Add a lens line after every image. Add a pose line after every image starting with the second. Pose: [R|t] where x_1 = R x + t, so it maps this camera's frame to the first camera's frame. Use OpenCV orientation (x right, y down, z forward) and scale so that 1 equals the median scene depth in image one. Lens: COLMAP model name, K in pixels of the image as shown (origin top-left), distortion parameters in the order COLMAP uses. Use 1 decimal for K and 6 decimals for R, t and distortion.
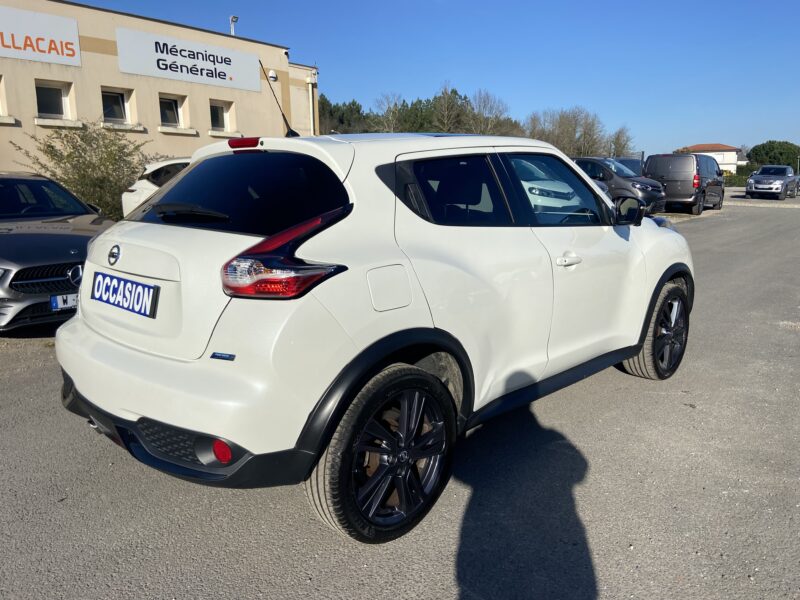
lens RADIAL K [[609.9, 0, 400.0], [0, 609.9, 300.0], [0, 0, 1]] dist [0.211102, -0.257249]
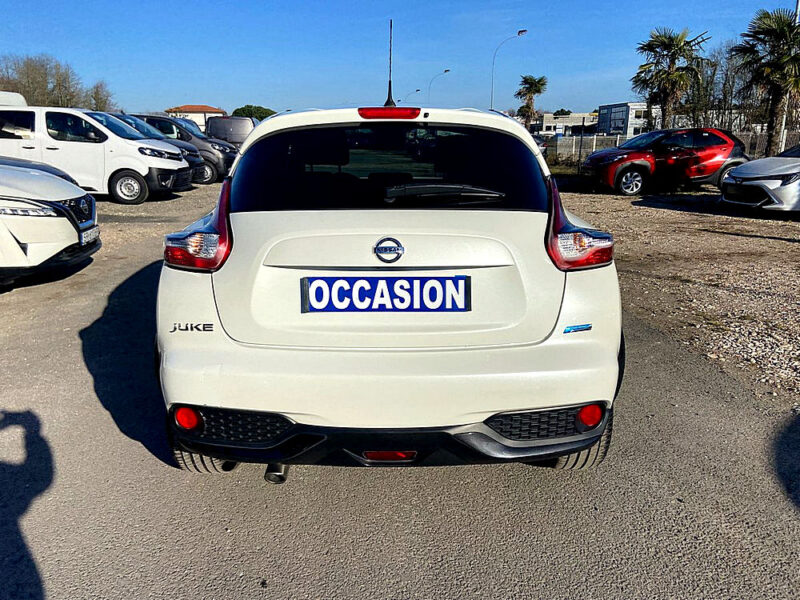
lens RADIAL K [[614.3, 0, 400.0], [0, 614.3, 300.0], [0, 0, 1]] dist [0.106150, -0.135982]
pose [[0.713562, -0.178112, 0.677573, -0.930332], [0.133450, 0.983991, 0.118121, -0.092810], [-0.687765, 0.006135, 0.725908, 0.351644]]
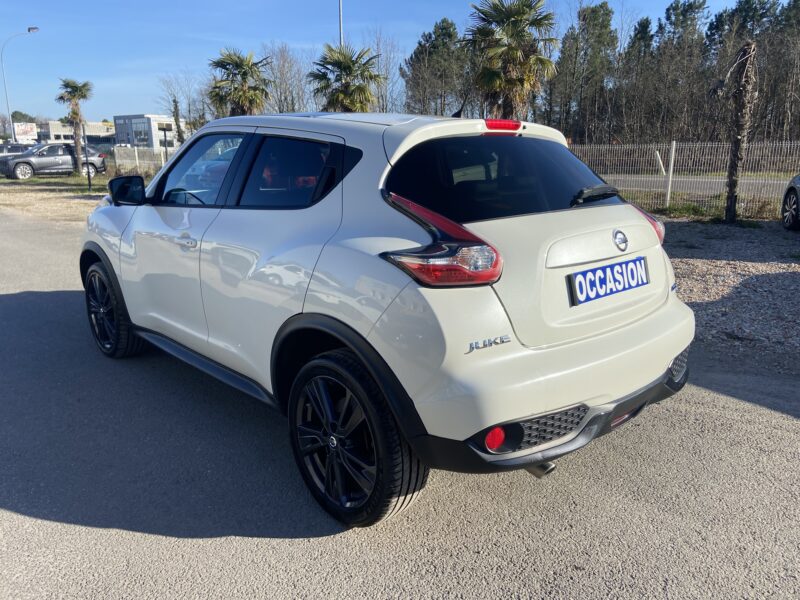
lens RADIAL K [[614.3, 0, 400.0], [0, 614.3, 300.0], [0, 0, 1]] dist [0.106150, -0.135982]
pose [[0.040461, -0.233288, 0.971566, -1.329416], [0.183039, 0.957638, 0.222321, -0.243957], [-0.982273, 0.168839, 0.081447, 1.170648]]
